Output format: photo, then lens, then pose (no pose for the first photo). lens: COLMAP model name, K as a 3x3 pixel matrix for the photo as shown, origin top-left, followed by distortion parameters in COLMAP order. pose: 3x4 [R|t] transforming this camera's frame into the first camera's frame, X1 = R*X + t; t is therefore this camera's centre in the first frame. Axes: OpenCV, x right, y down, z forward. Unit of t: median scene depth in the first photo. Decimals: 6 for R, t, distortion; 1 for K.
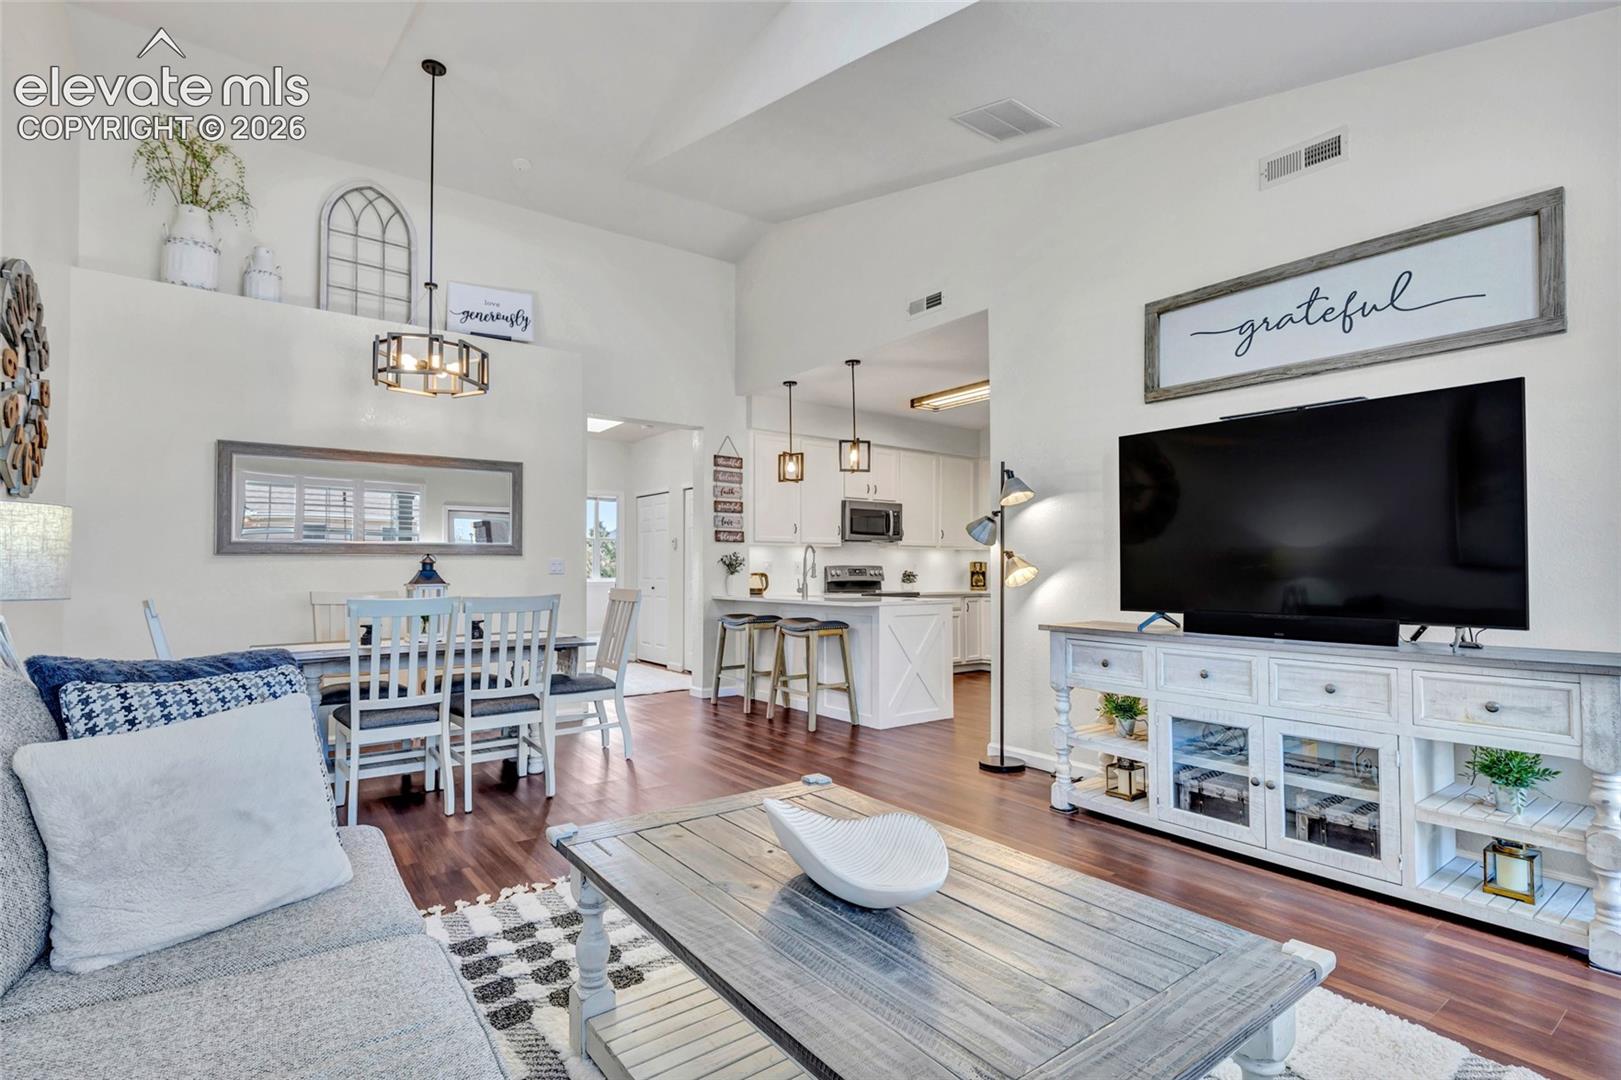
lens RADIAL K [[779.1, 0, 813.5], [0, 779.1, 549.5], [0, 0, 1]] dist [-0.002172, -0.000807]
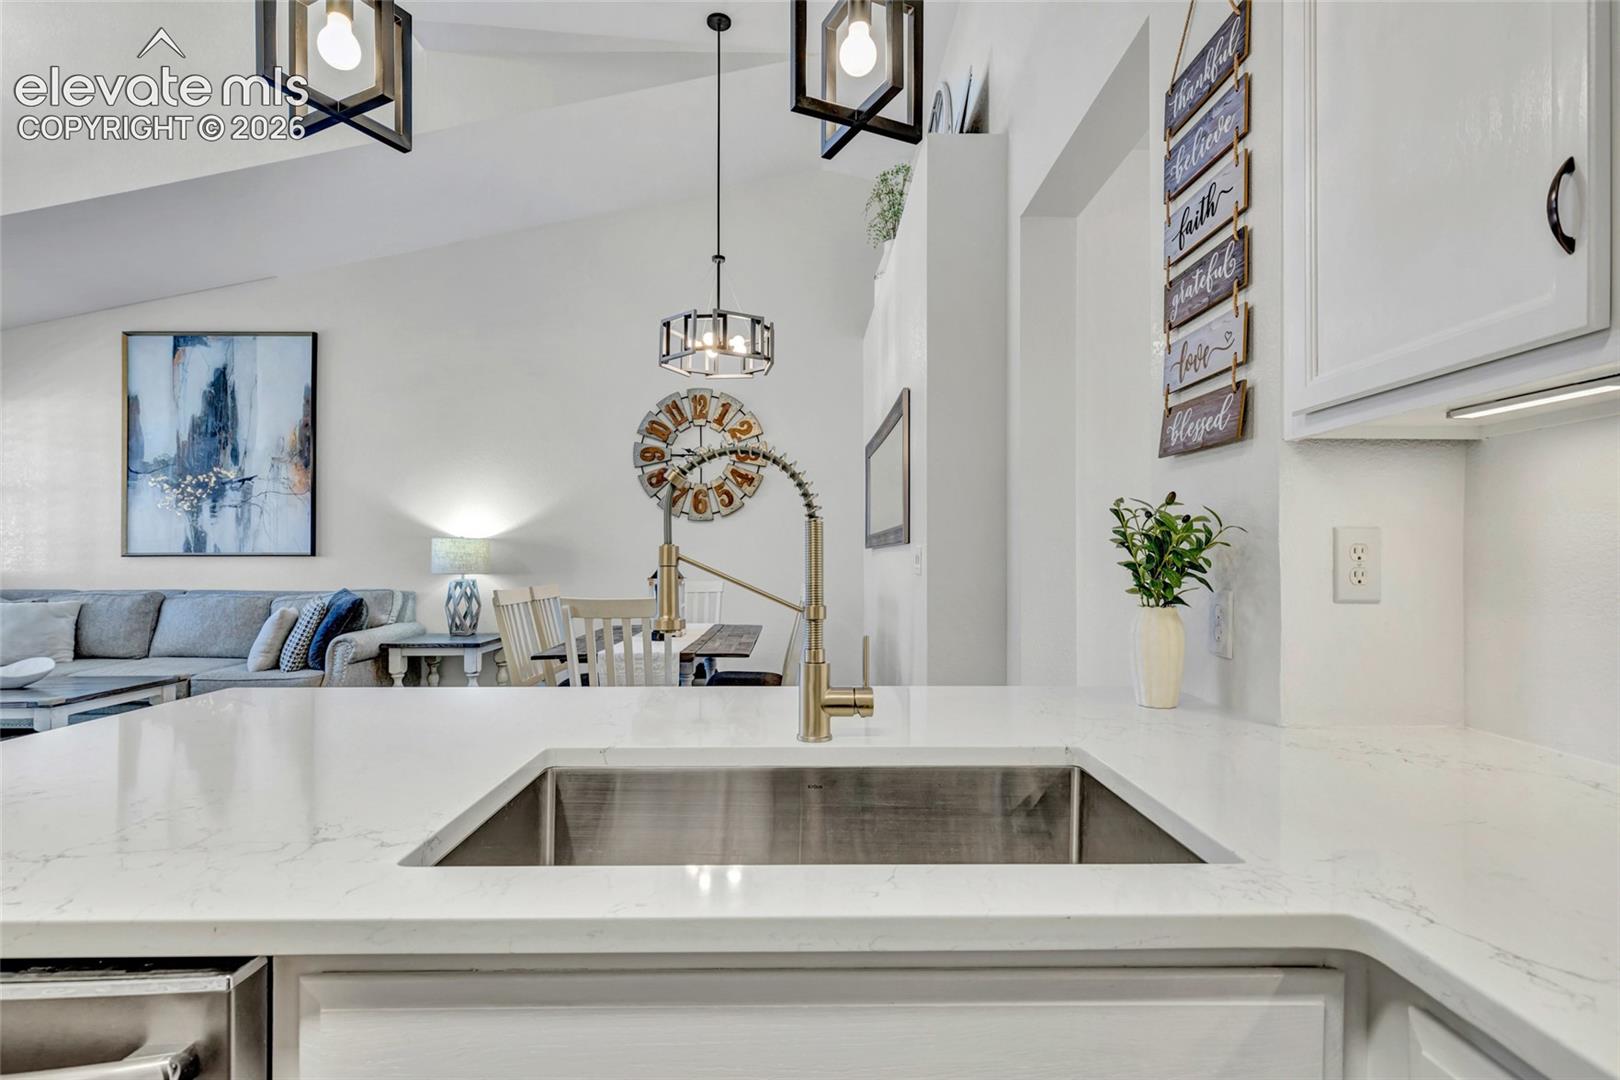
lens RADIAL K [[774.1, 0, 812.8], [0, 774.1, 549.1], [0, 0, 1]] dist [-0.003552, -0.000780]
pose [[-0.581473, -0.005778, -0.813545, 0.124728], [0.020922, 0.999538, -0.022053, 0.019799], [0.813297, -0.029844, -0.581083, 1.039267]]
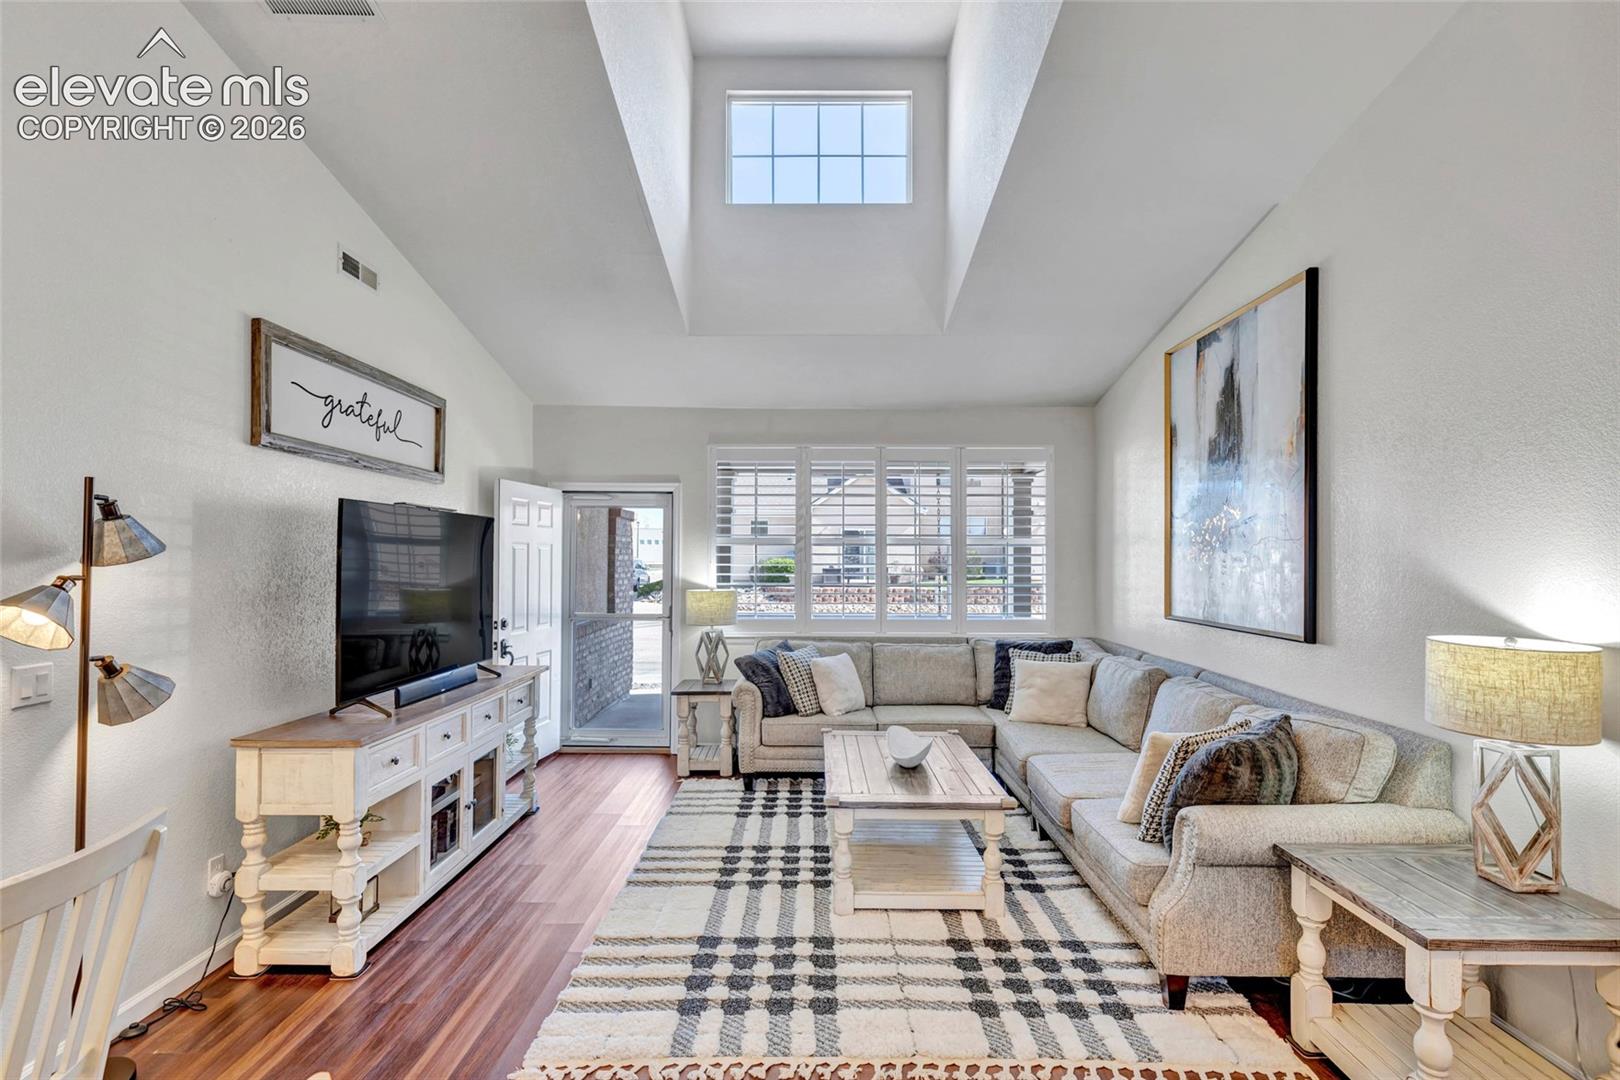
lens RADIAL K [[778.6, 0, 813.0], [0, 778.6, 549.5], [0, 0, 1]] dist [-0.002172, -0.000807]
pose [[-0.804483, 0.001047, 0.593975, -0.270044], [-0.020991, 0.999324, -0.030192, -0.039118], [-0.593605, -0.036757, -0.803917, 0.718652]]
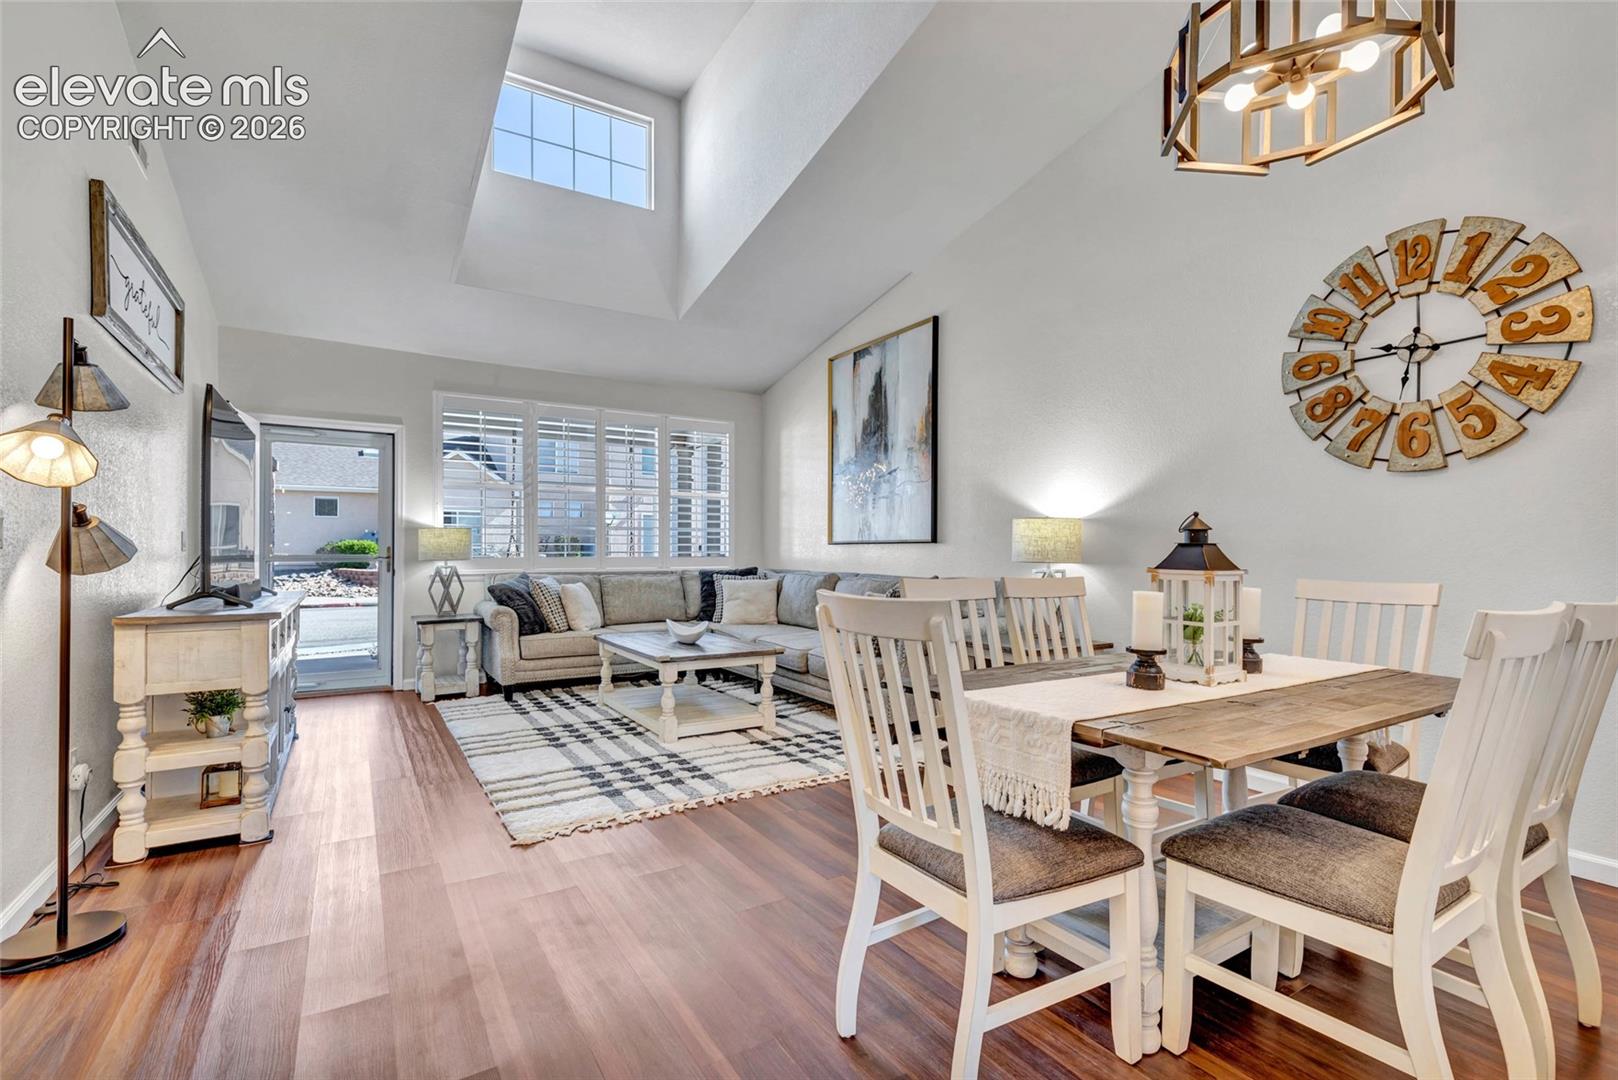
lens RADIAL K [[732.7, 0, 813.2], [0, 732.7, 550.3], [0, 0, 1]] dist [0.004099, -0.000119]
pose [[-0.997119, -0.003388, 0.075781, -0.163572], [-0.005462, 0.999616, -0.027178, 0.027497], [-0.075659, -0.027513, -0.996754, 0.908532]]
